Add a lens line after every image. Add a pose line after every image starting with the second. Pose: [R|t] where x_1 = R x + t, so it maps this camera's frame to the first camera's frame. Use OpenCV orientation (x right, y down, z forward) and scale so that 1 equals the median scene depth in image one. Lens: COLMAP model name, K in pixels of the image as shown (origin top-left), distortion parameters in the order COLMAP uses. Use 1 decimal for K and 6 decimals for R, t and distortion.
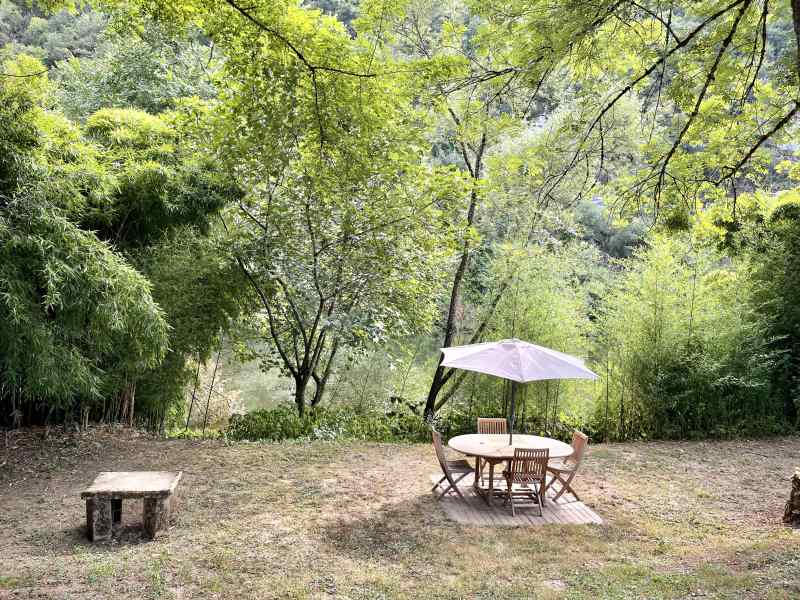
lens RADIAL K [[581.4, 0, 400.0], [0, 581.4, 300.0], [0, 0, 1]] dist [0.006503, -0.002479]
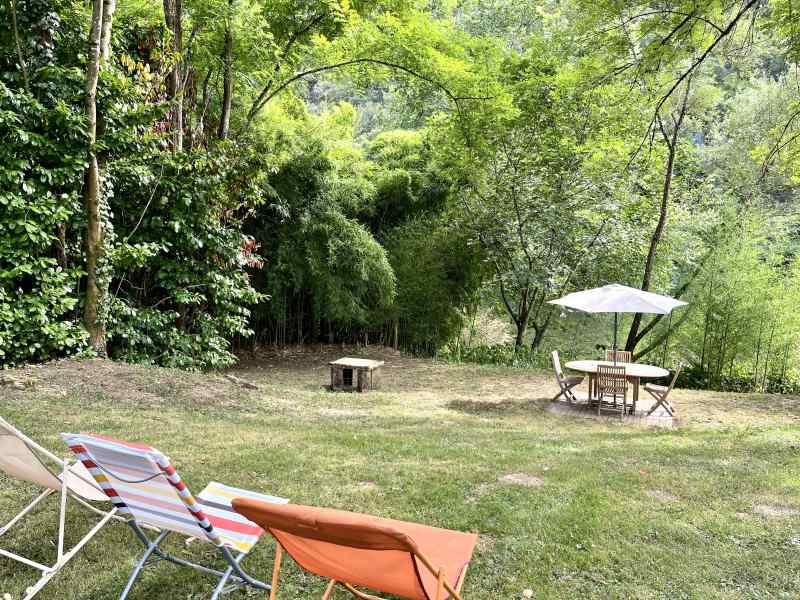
lens RADIAL K [[581.4, 0, 400.0], [0, 581.4, 300.0], [0, 0, 1]] dist [0.006503, -0.002479]
pose [[0.840658, 0.014862, -0.541363, 0.455813], [0.007817, 0.999186, 0.039569, 0.042970], [0.541511, -0.037496, 0.839857, -0.299414]]
